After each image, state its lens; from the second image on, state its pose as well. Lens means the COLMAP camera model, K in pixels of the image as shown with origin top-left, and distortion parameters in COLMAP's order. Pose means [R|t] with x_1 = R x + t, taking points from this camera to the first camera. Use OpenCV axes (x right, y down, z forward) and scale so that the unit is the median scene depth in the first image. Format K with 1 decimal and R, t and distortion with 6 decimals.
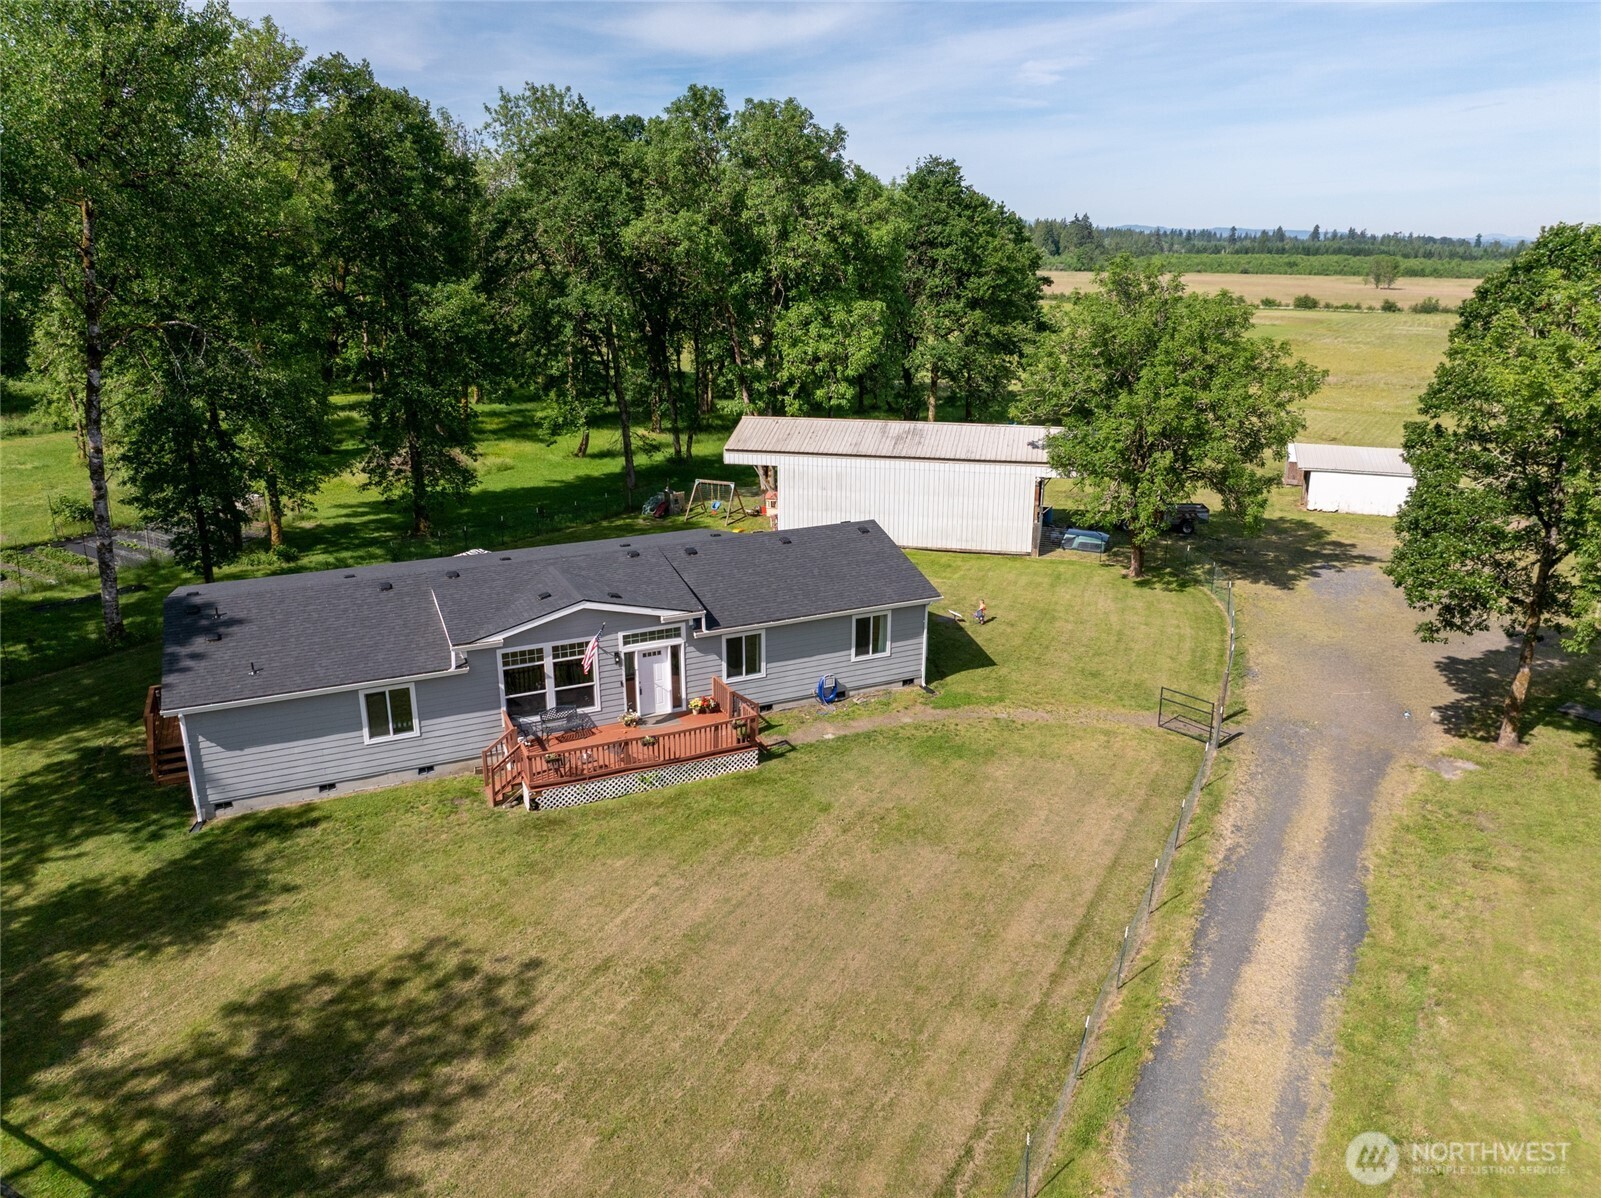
lens RADIAL K [[1120.2, 0, 828.6], [0, 1120.2, 562.8], [0, 0, 1]] dist [-0.029585, 0.000320]
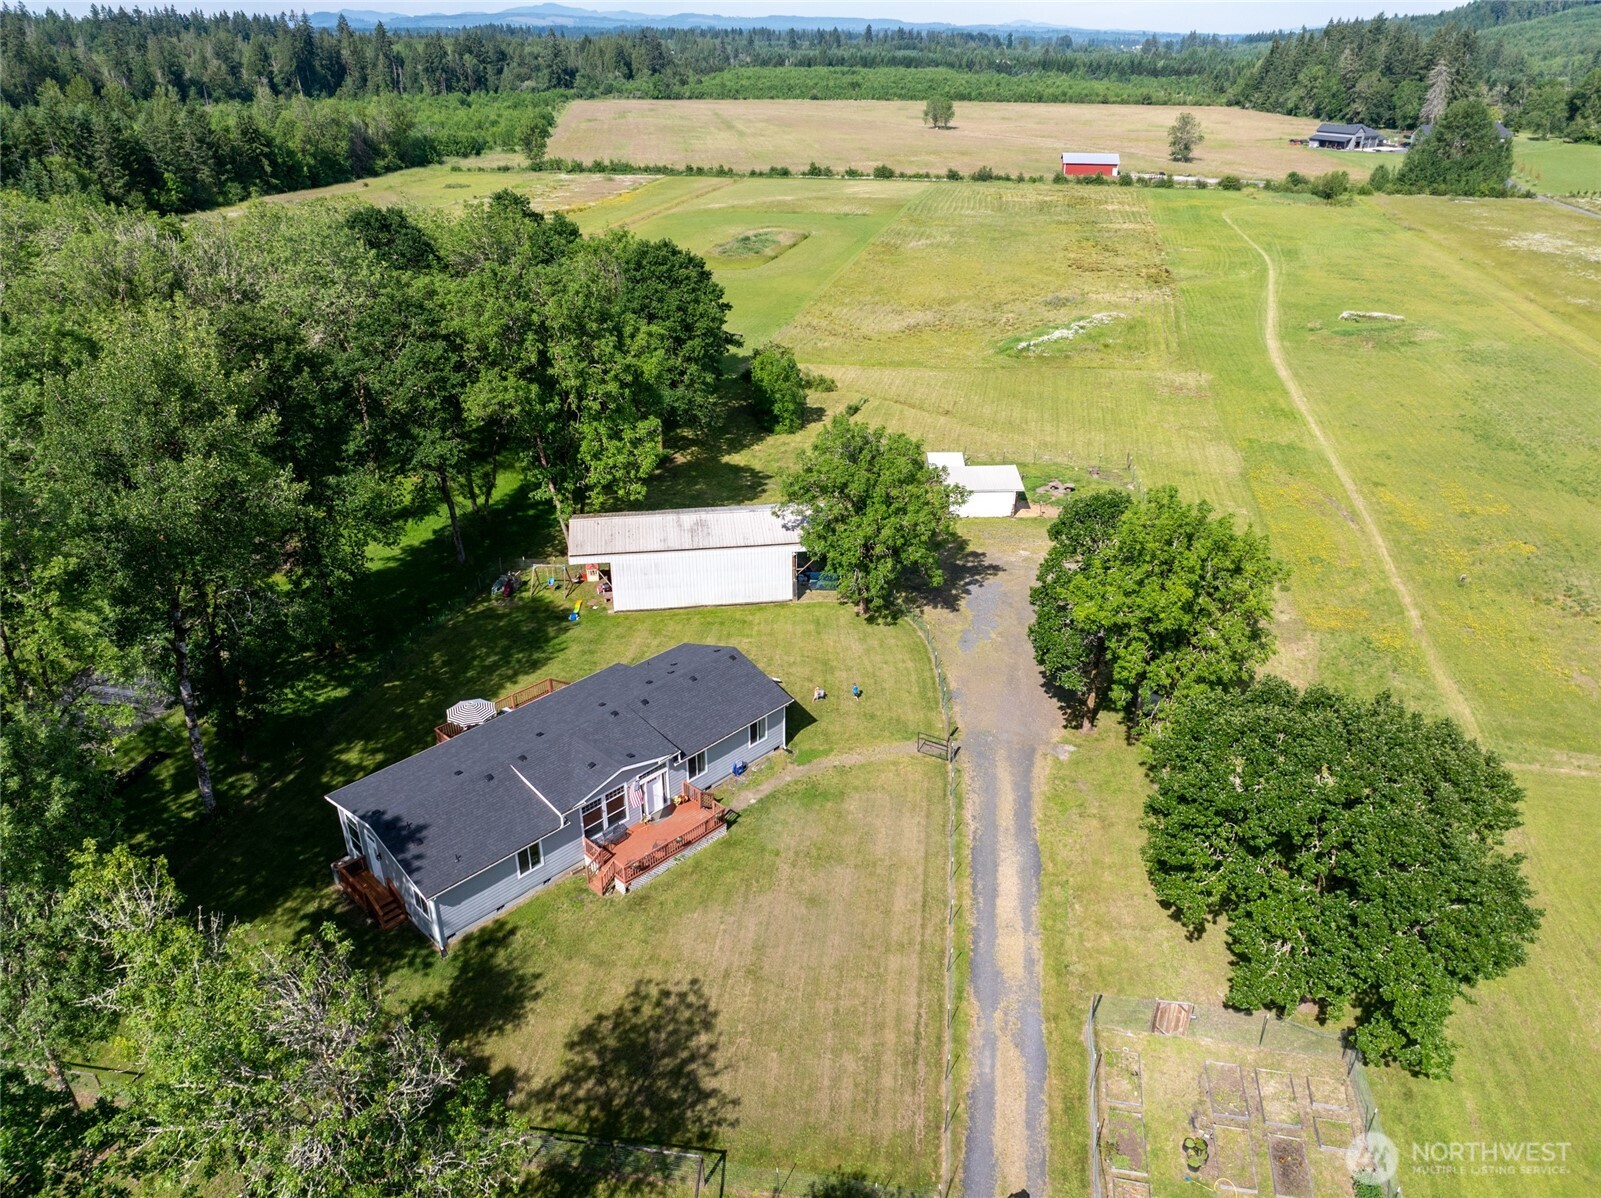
lens RADIAL K [[1105.3, 0, 800.5], [0, 1105.3, 599.0], [0, 0, 1]] dist [-0.007185, -0.003159]
pose [[0.939788, -0.162187, 0.300823, -0.395237], [0.097489, 0.970870, 0.218878, -0.520214], [-0.327559, -0.176372, 0.928223, -0.580275]]
